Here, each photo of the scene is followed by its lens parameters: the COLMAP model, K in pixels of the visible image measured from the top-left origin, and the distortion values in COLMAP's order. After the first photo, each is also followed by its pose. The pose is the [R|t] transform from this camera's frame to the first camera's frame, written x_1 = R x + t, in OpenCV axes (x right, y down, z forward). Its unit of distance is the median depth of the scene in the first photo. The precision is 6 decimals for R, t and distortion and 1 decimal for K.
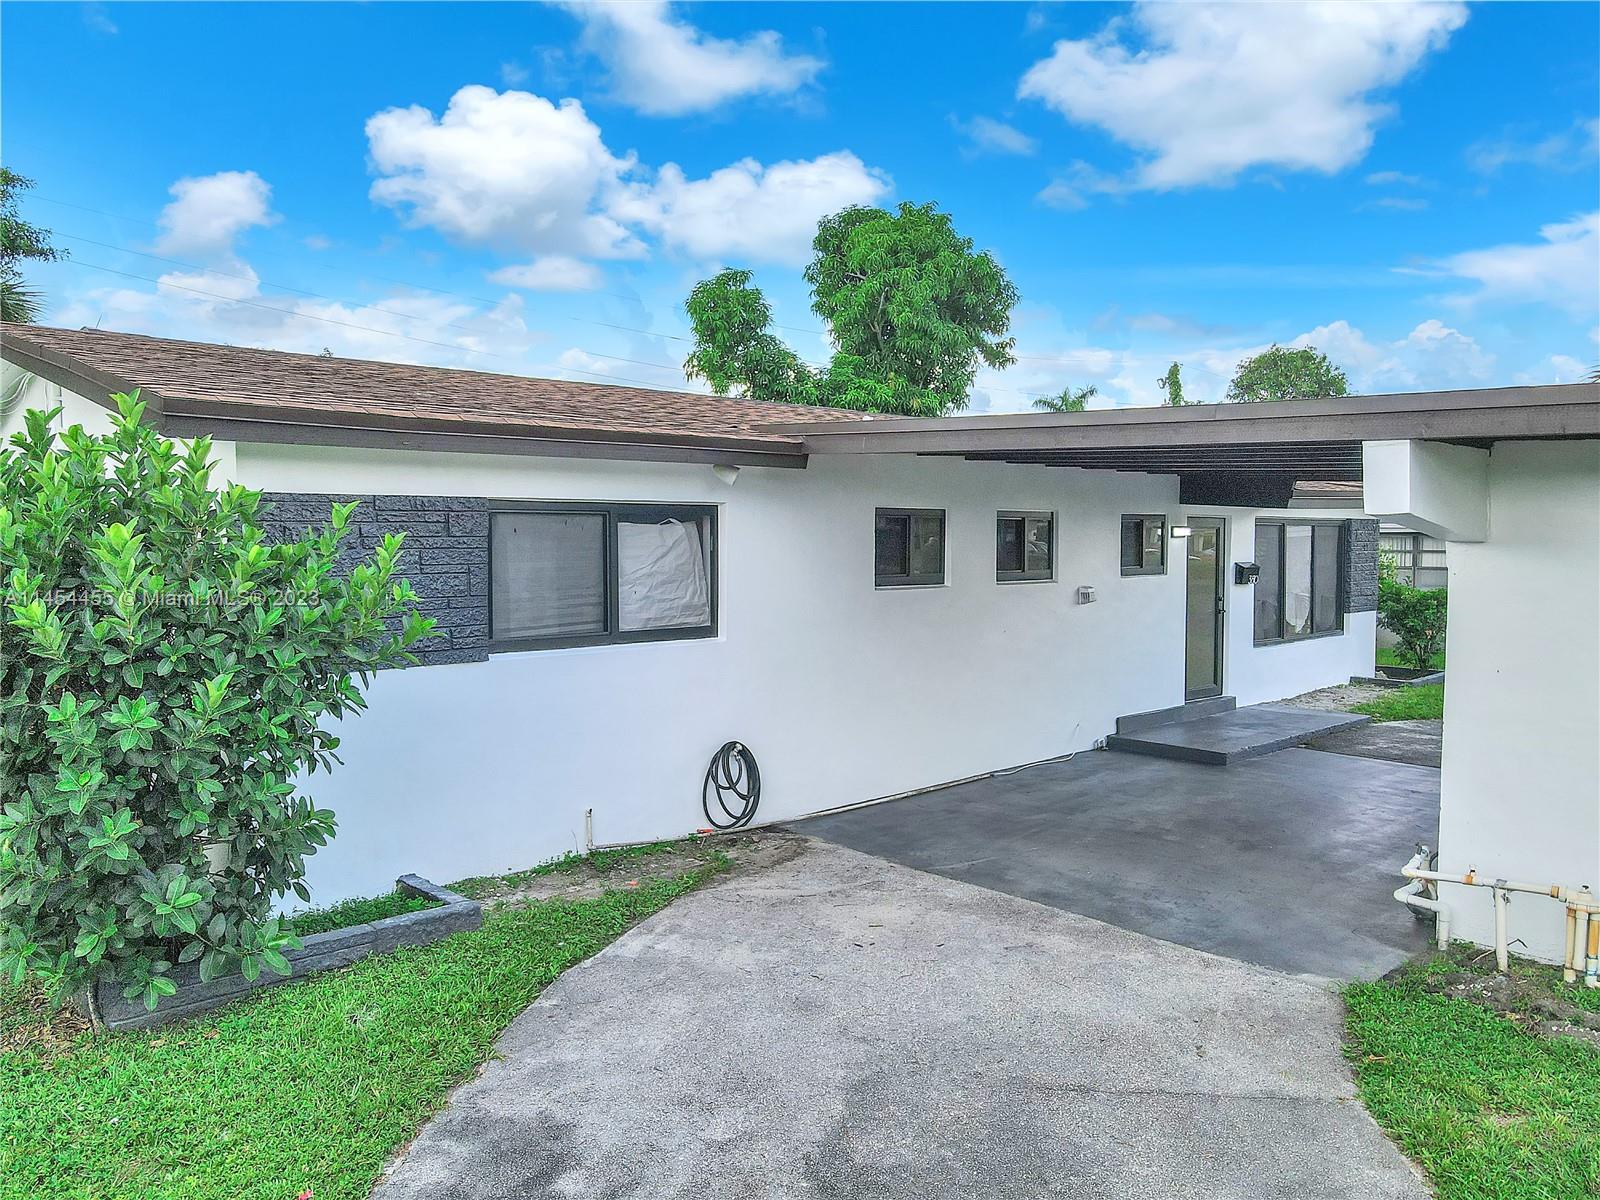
lens RADIAL K [[1184.4, 0, 795.4], [0, 1184.4, 599.1], [0, 0, 1]] dist [0.012468, 0.004004]
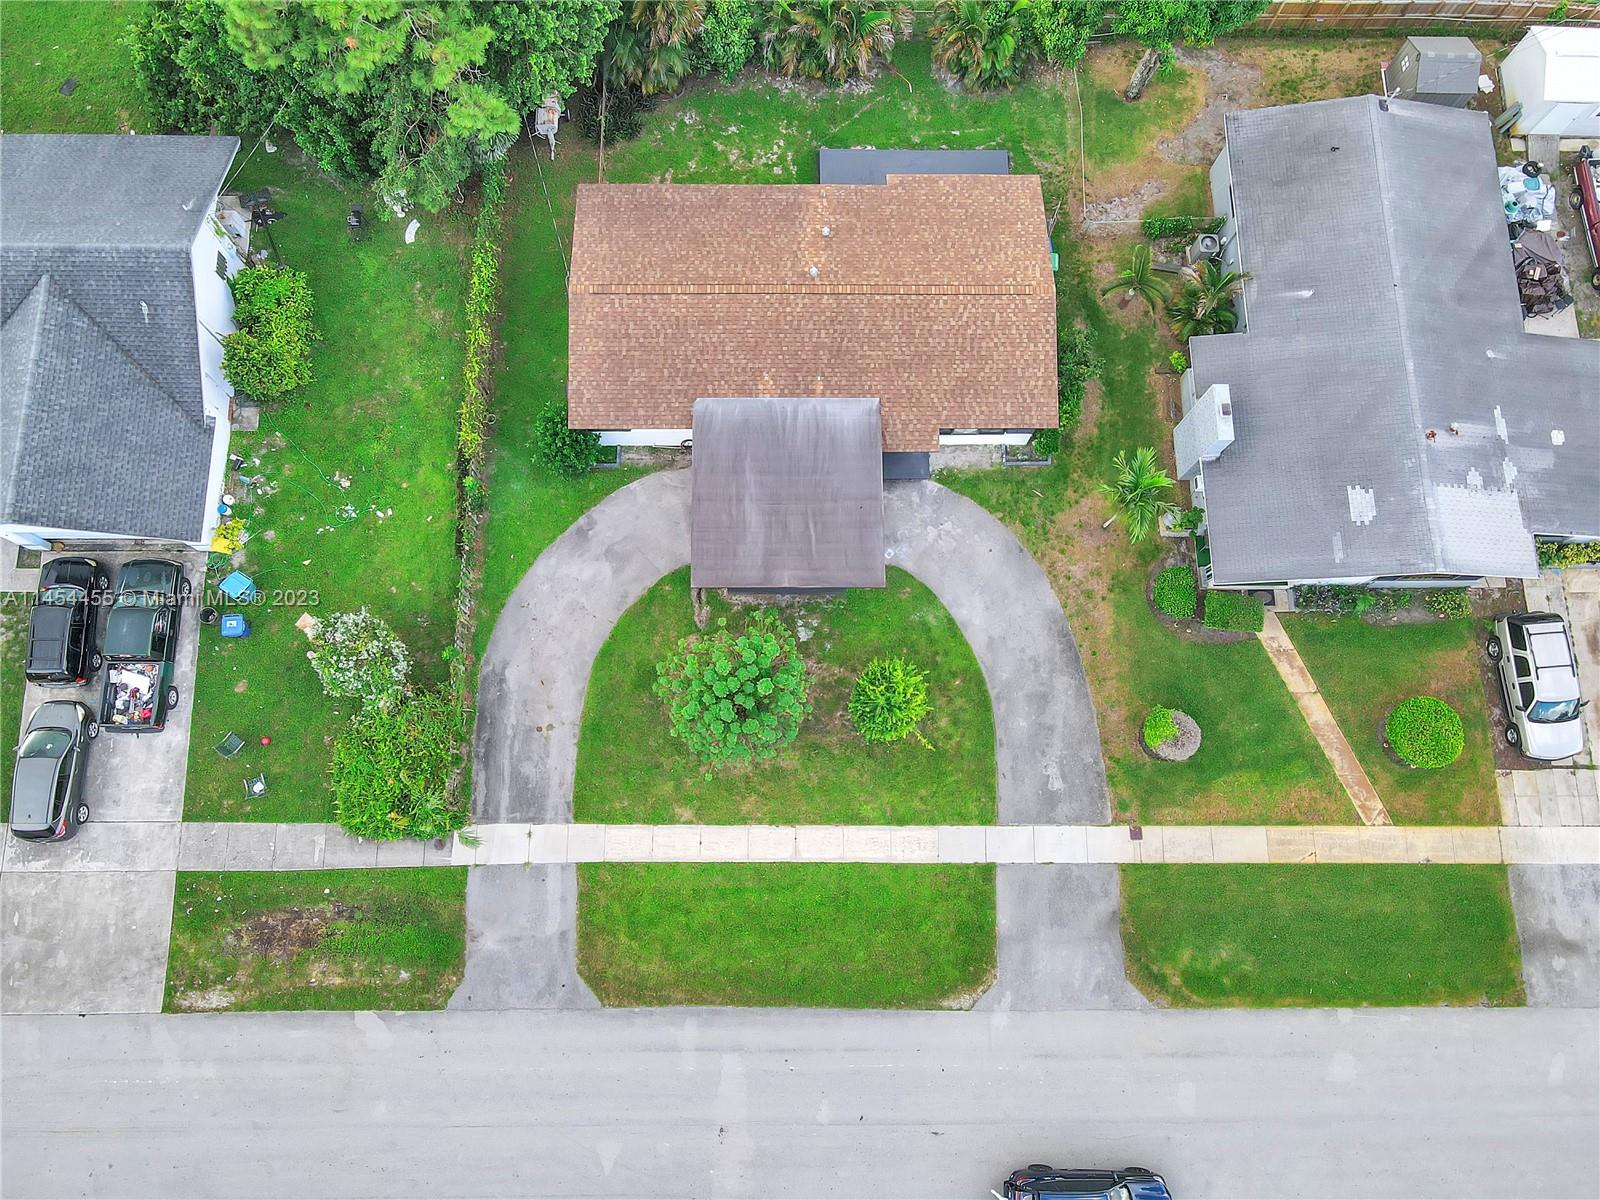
lens RADIAL K [[1184.4, 0, 795.4], [0, 1184.4, 599.1], [0, 0, 1]] dist [0.012468, 0.004004]
pose [[0.734475, 0.664726, -0.136694, 1.733870], [-0.068179, 0.272682, 0.959686, -5.569597], [0.675202, -0.695546, 0.245598, -0.436946]]
